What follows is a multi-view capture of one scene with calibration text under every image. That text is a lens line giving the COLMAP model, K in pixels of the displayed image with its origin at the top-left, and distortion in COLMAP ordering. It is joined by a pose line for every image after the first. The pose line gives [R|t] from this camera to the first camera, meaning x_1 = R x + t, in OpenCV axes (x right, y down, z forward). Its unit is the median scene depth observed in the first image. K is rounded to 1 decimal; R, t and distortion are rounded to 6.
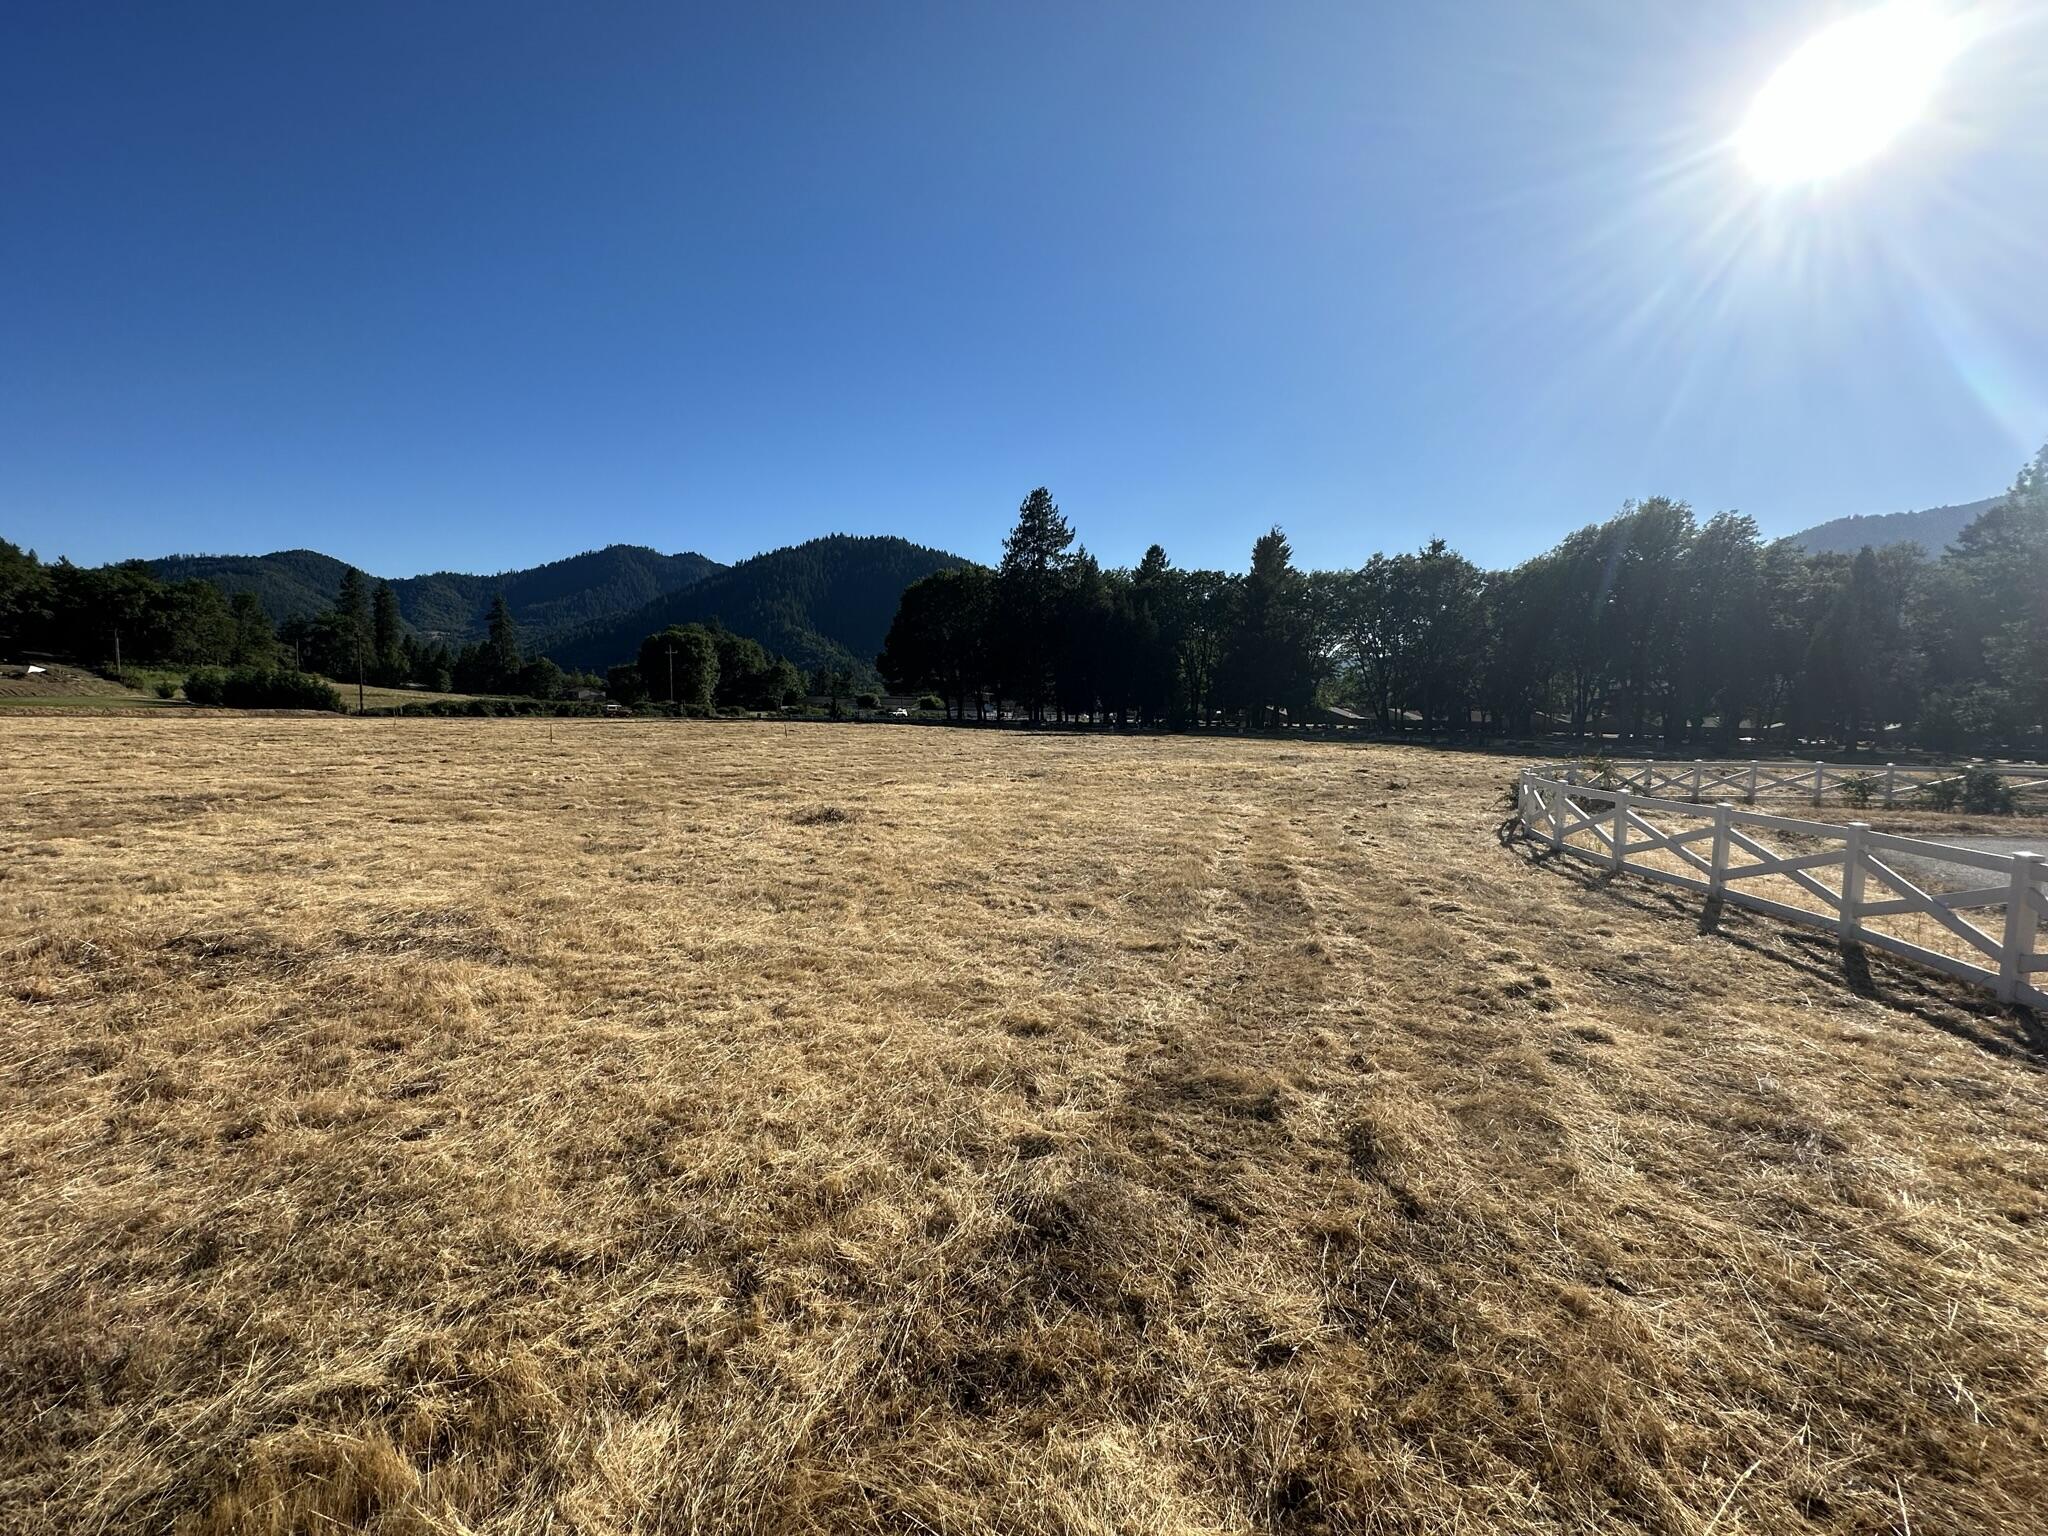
lens RADIAL K [[881.1, 0, 1028.9], [0, 881.1, 768.7], [0, 0, 1]] dist [-0.002637, 0.000747]
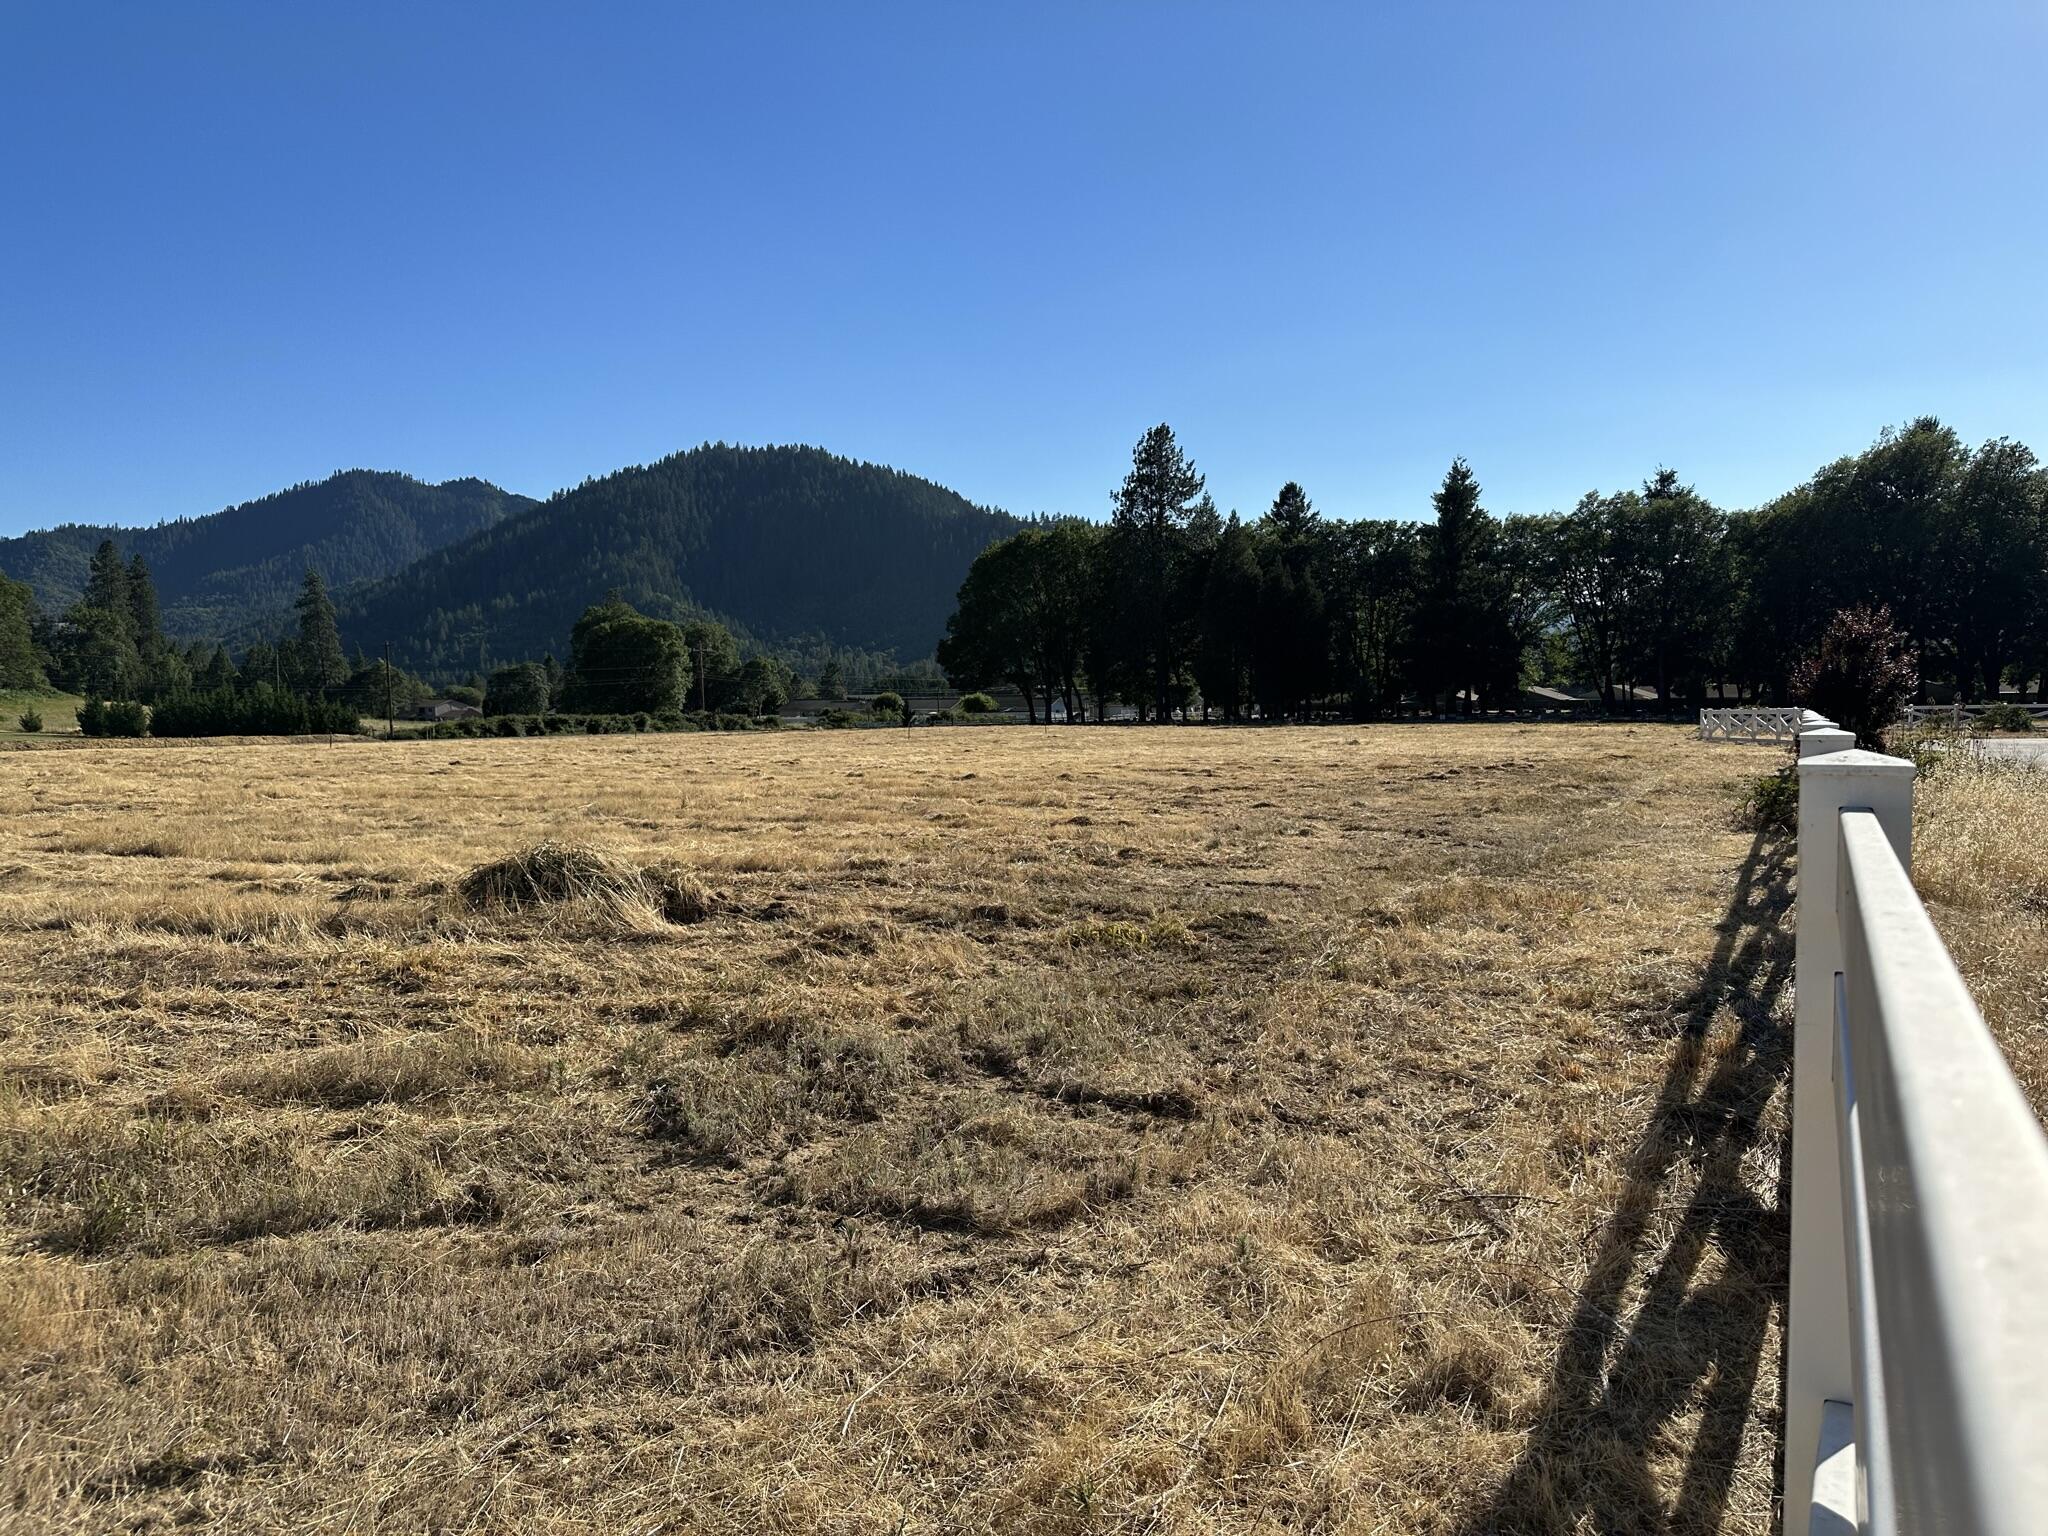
lens RADIAL K [[1433.6, 0, 1026.0], [0, 1433.6, 752.1], [0, 0, 1]] dist [0.060785, -0.069339]
pose [[0.999215, -0.039601, 0.000645, -0.119009], [0.039595, 0.998421, -0.039840, 0.022341], [0.000933, 0.039834, 0.999206, -0.285226]]
